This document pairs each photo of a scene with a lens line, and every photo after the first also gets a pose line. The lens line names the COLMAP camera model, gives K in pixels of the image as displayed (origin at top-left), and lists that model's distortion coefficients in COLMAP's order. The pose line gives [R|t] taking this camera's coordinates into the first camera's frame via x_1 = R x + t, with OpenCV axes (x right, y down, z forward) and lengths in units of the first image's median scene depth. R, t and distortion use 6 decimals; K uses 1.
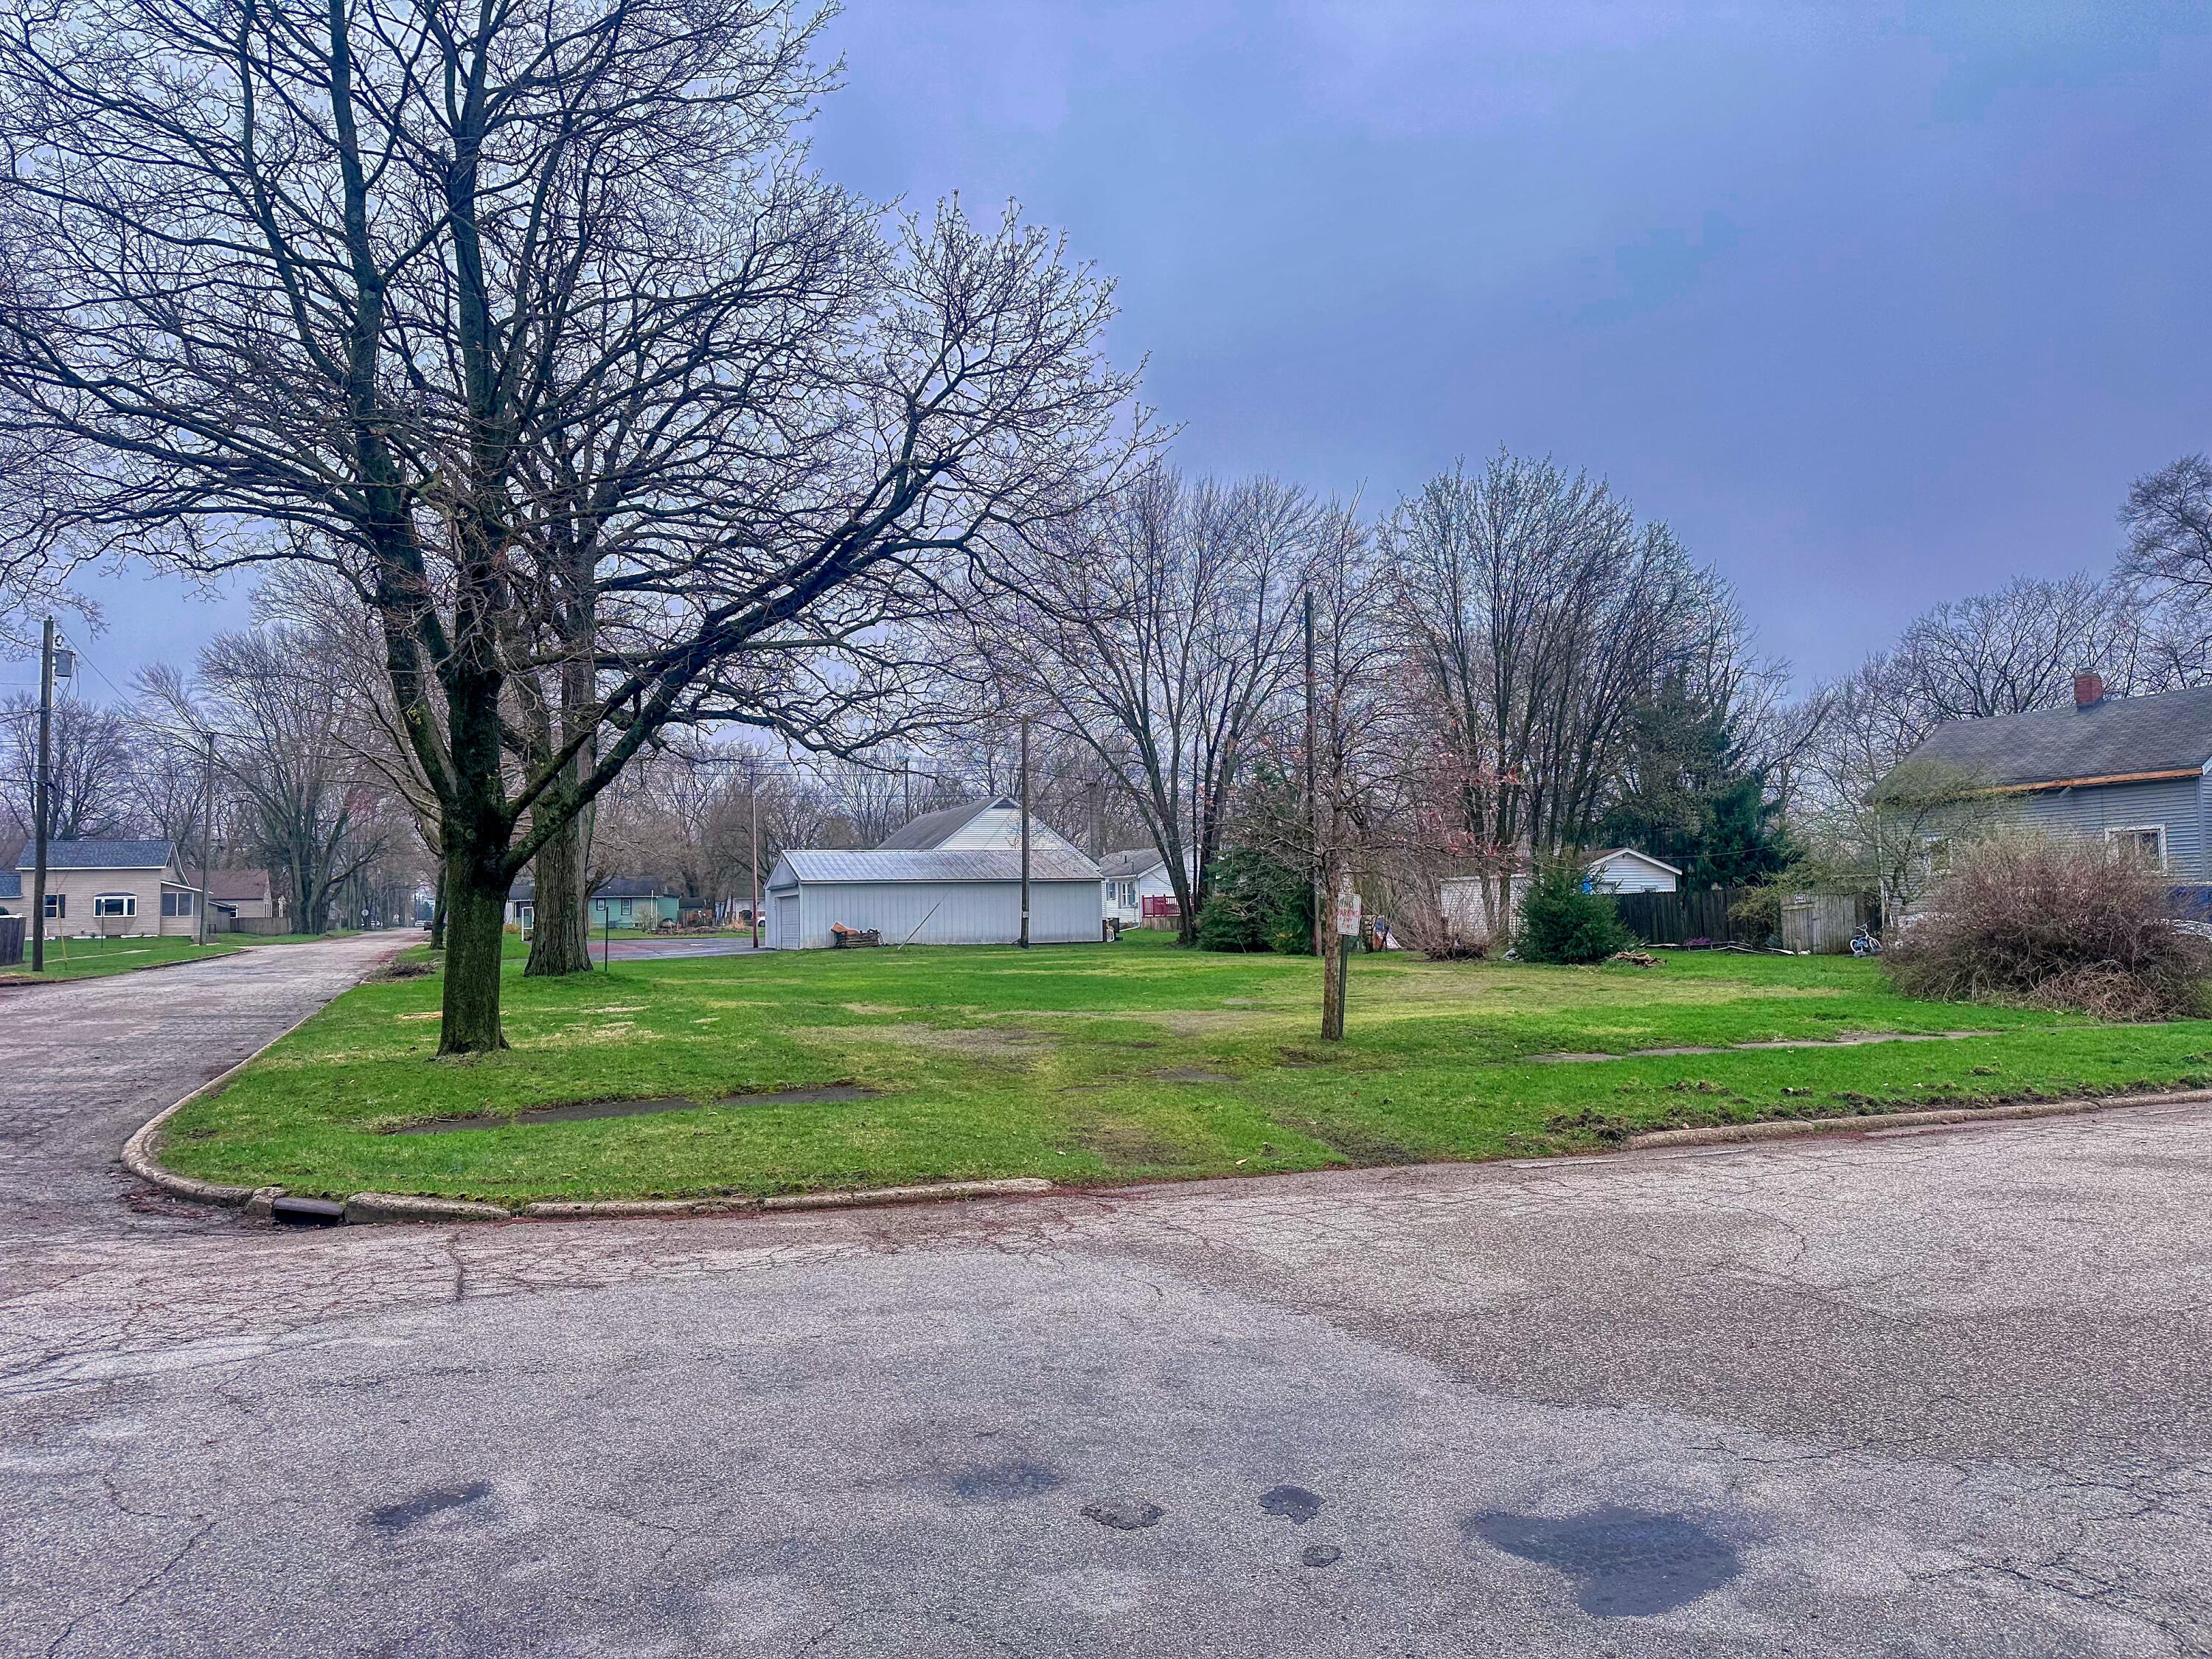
lens RADIAL K [[1540.5, 0, 1104.5], [0, 1540.5, 808.1], [0, 0, 1]] dist [0.117175, -0.153176]
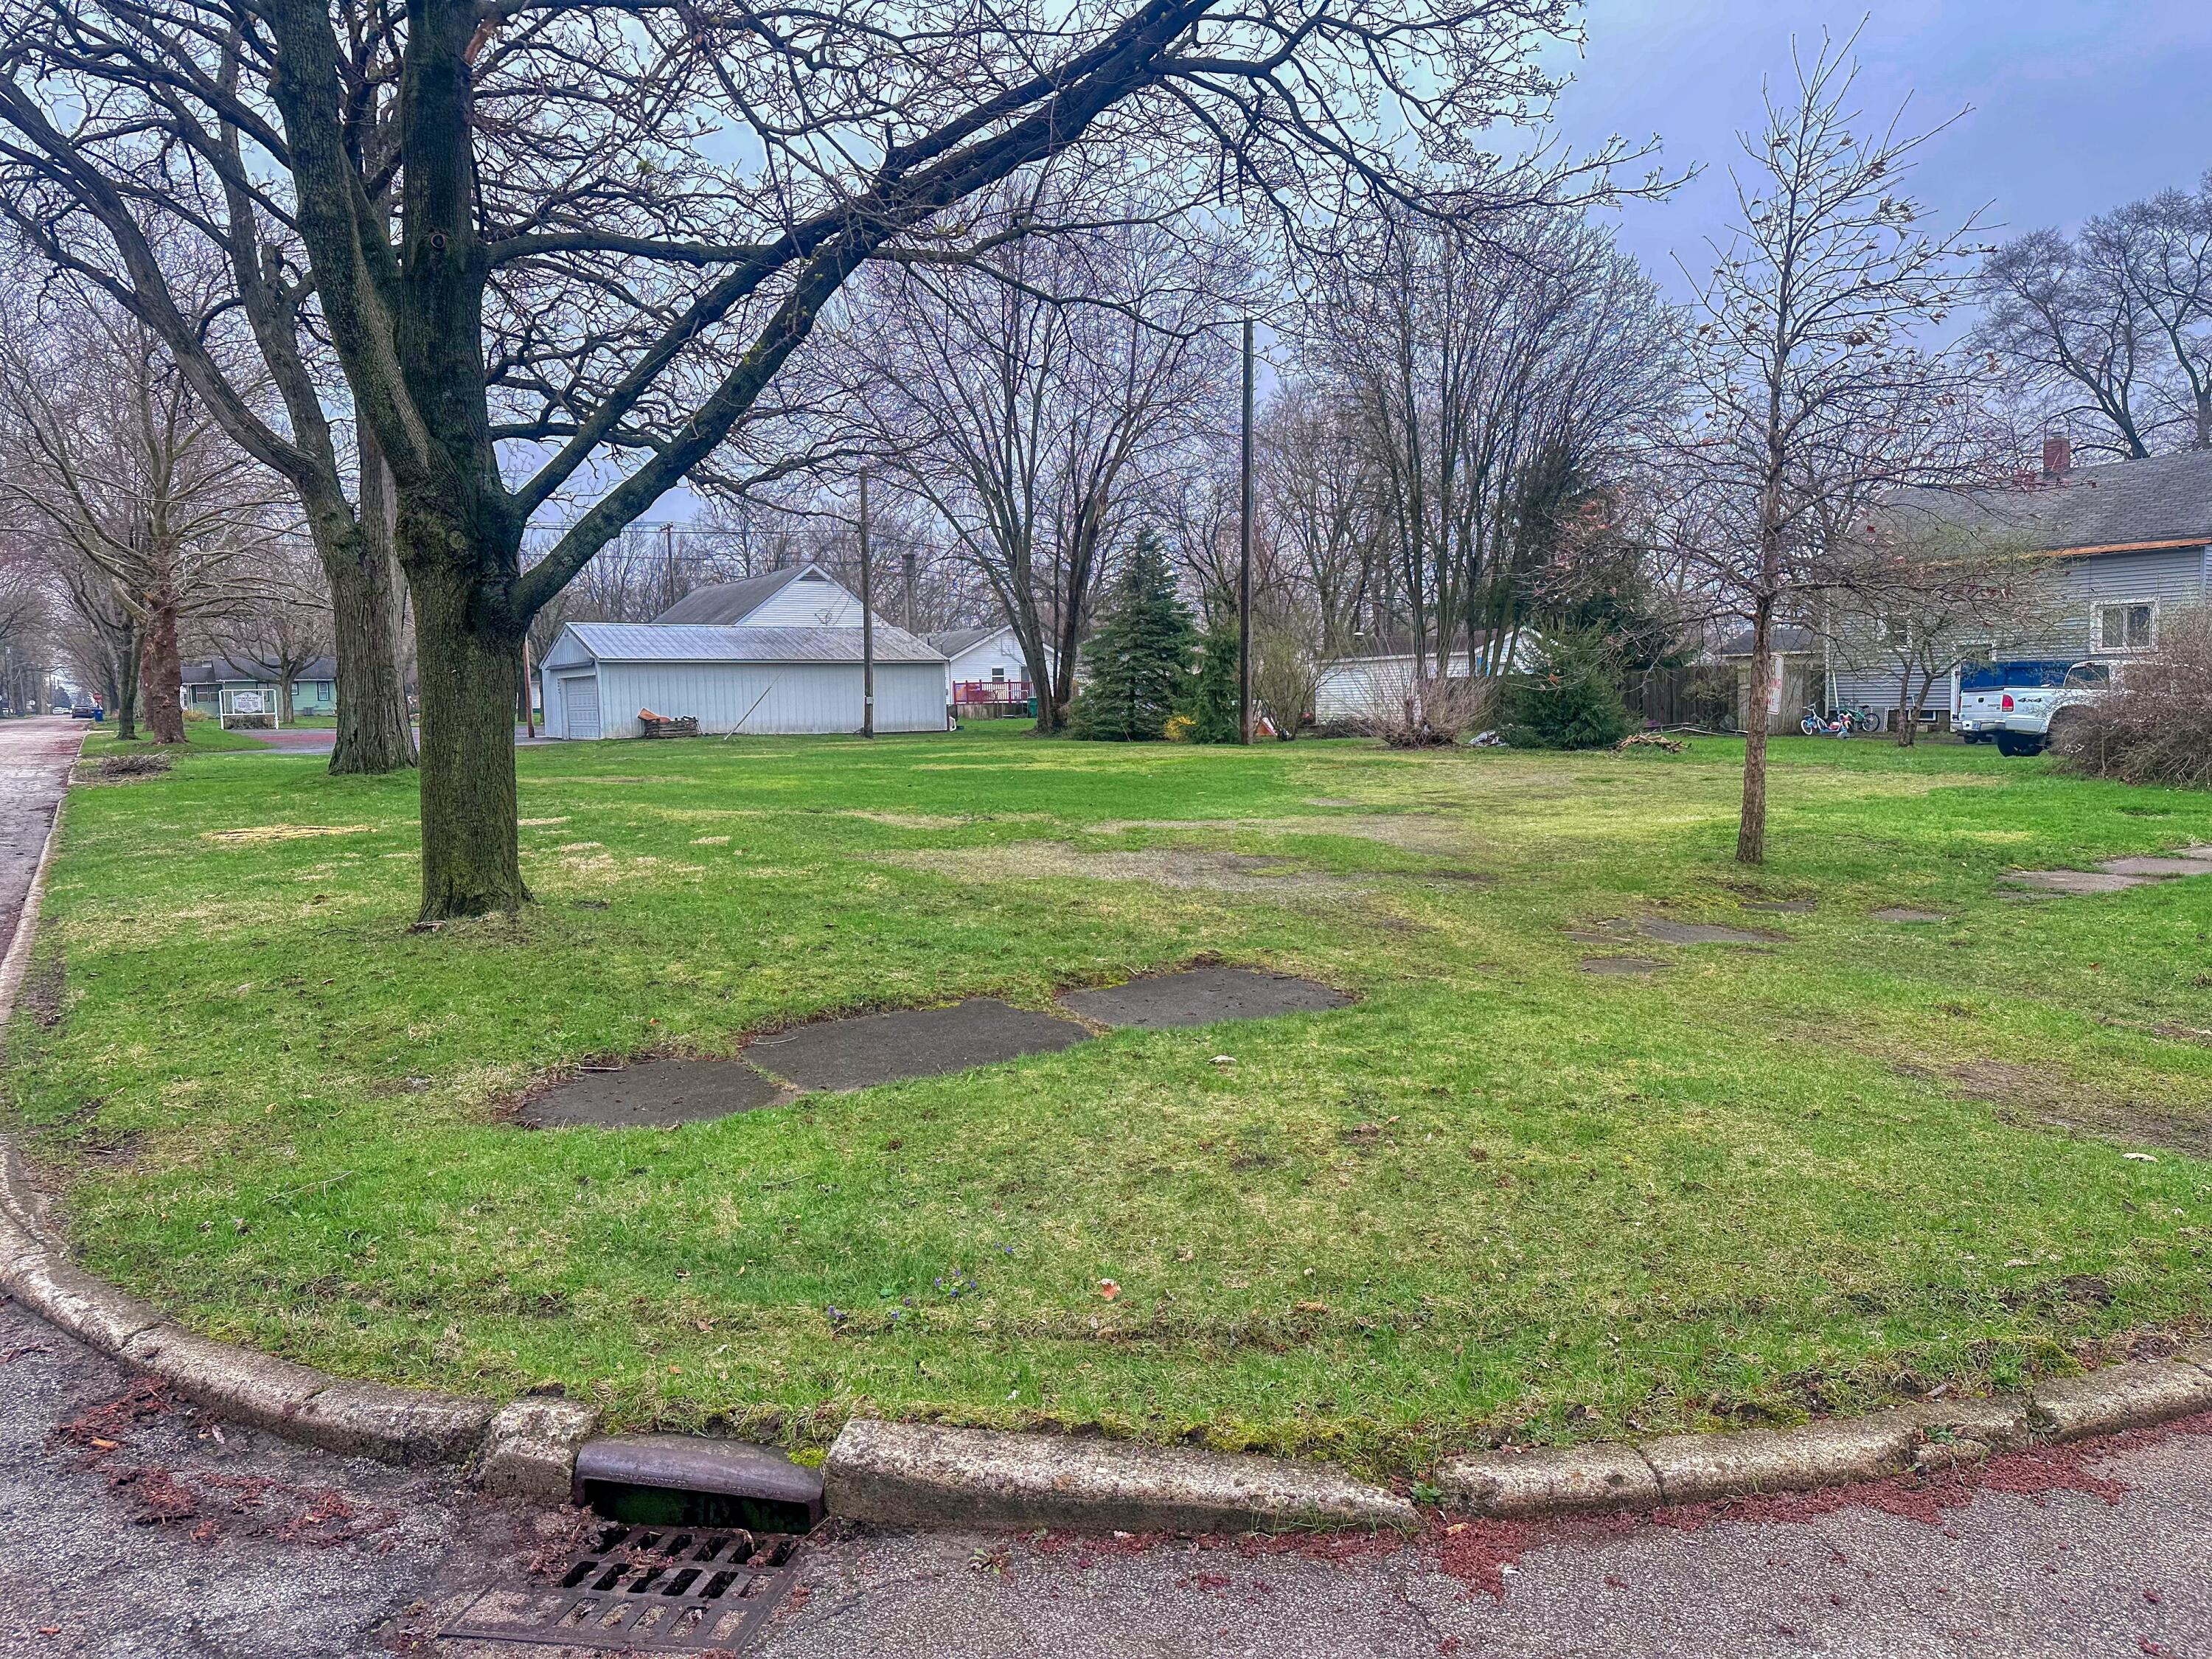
lens RADIAL K [[1540.5, 0, 1104.5], [0, 1540.5, 808.1], [0, 0, 1]] dist [0.117175, -0.153176]
pose [[0.983761, -0.013163, 0.178998, -0.079938], [-0.011299, 0.990787, 0.134956, 0.009854], [-0.179126, -0.134787, 0.974549, 0.111265]]
